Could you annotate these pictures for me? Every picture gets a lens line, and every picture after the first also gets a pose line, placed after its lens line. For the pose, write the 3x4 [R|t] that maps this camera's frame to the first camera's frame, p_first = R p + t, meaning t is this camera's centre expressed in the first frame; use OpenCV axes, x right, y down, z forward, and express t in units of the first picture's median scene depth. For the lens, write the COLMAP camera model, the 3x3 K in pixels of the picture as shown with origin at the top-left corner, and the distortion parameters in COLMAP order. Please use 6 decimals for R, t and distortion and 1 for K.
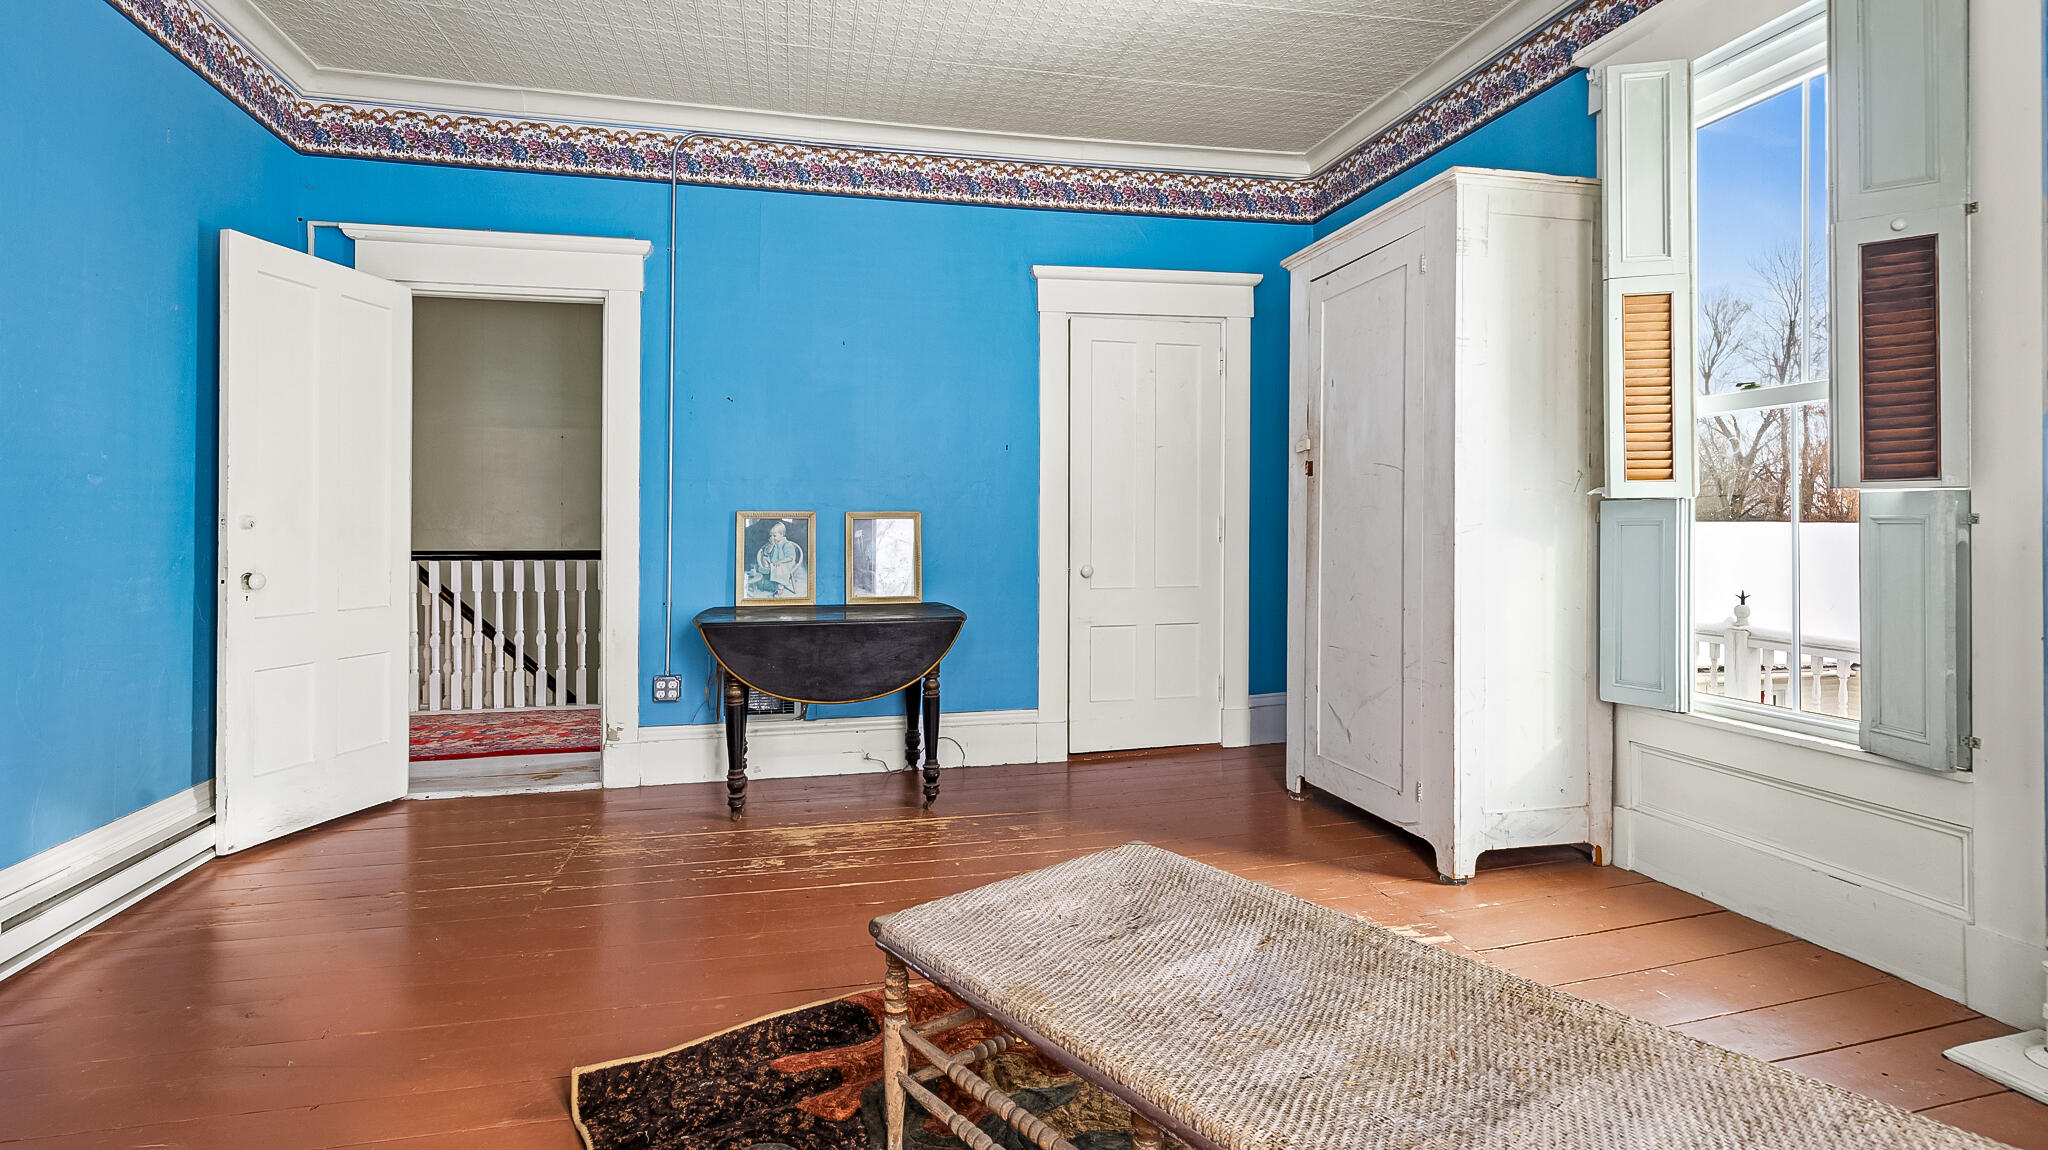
lens RADIAL K [[968.0, 0, 1022.0], [0, 968.0, 523.7], [0, 0, 1]] dist [-0.000089, -0.000079]
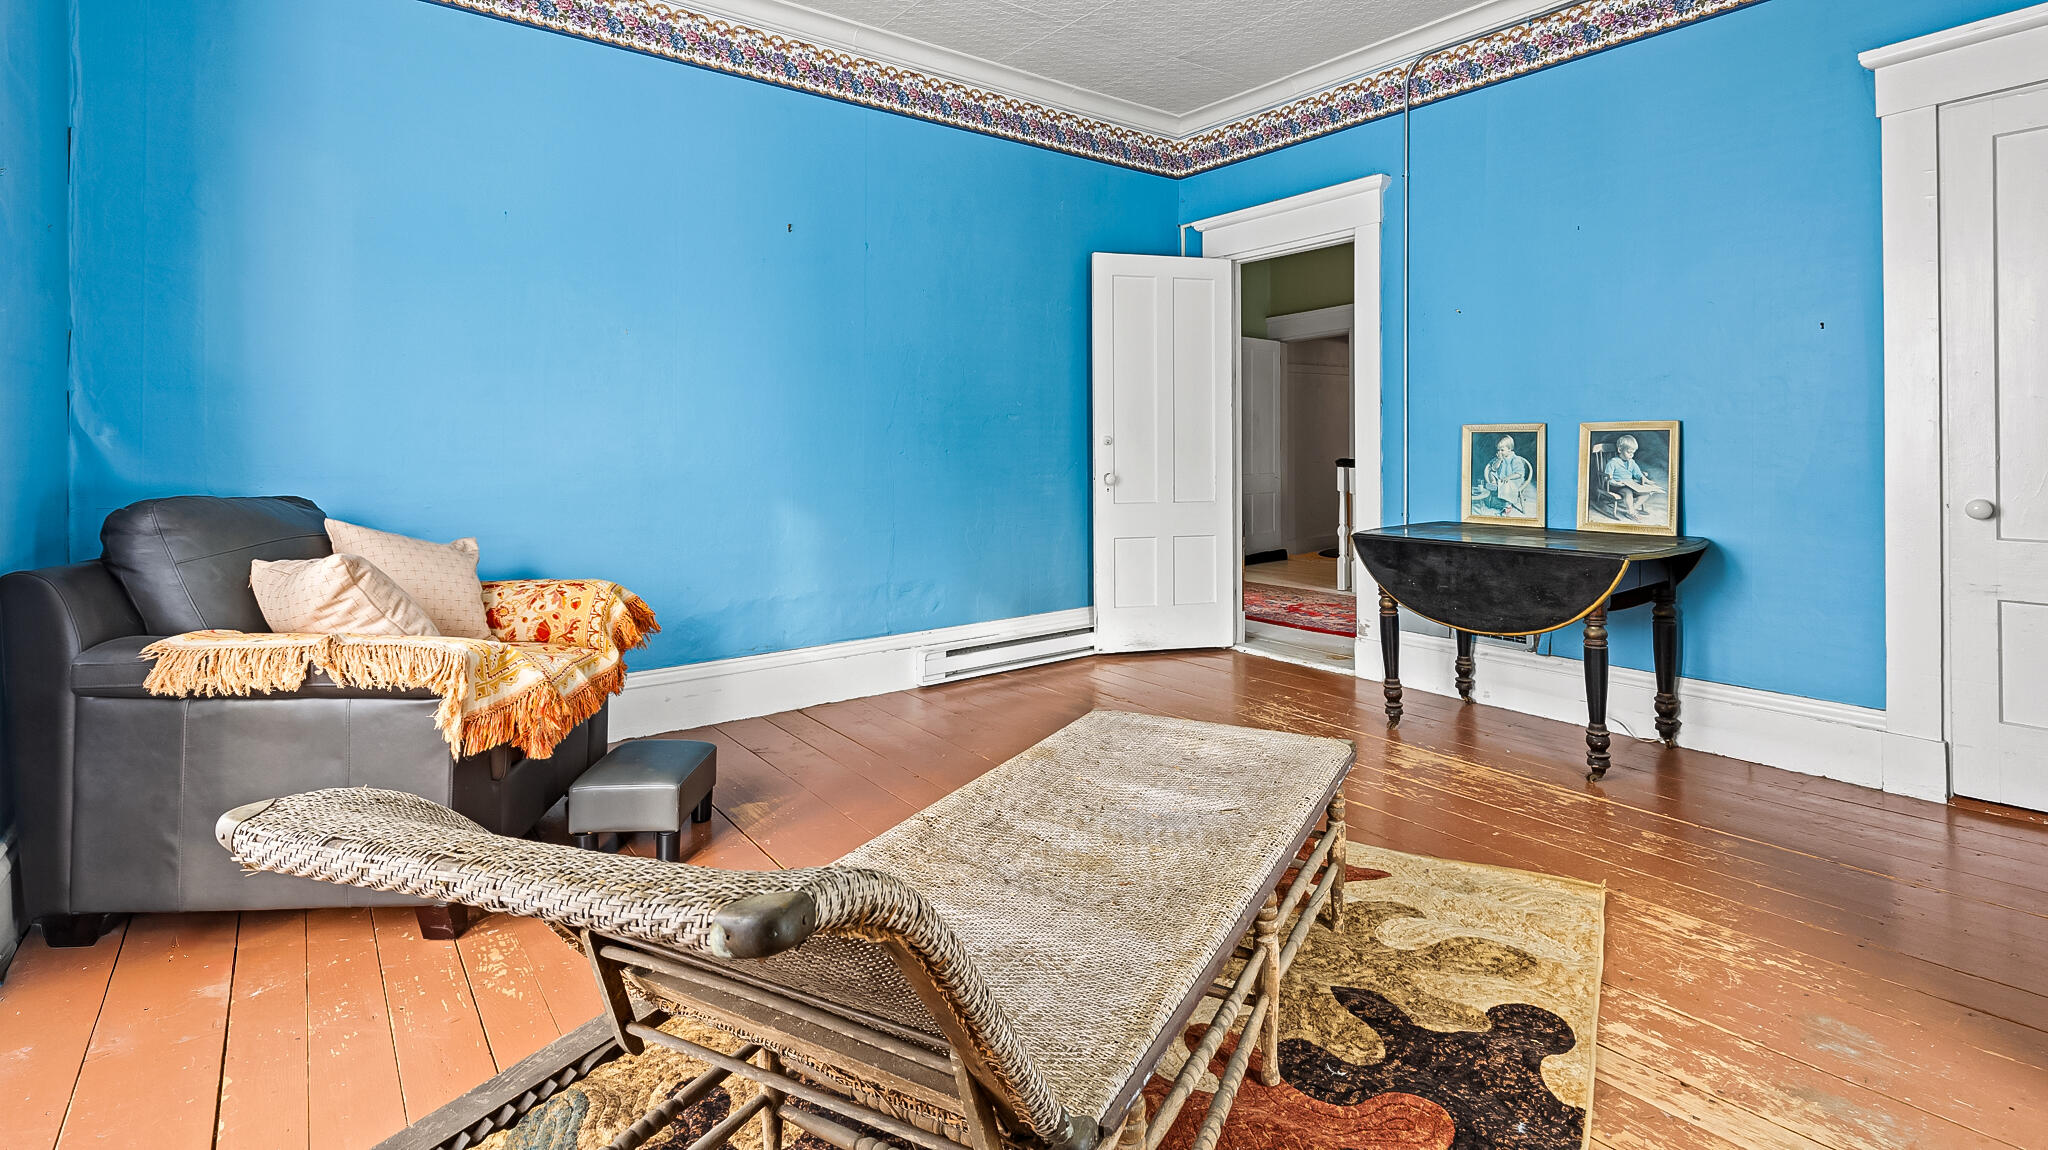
lens RADIAL K [[957.1, 0, 1023.1], [0, 957.1, 437.9], [0, 0, 1]] dist [0.000637, -0.000068]
pose [[0.407740, -0.006175, -0.913077, 0.415331], [0.012050, 0.999926, -0.001382, -0.004098], [0.913019, -0.010439, 0.407784, 0.204216]]
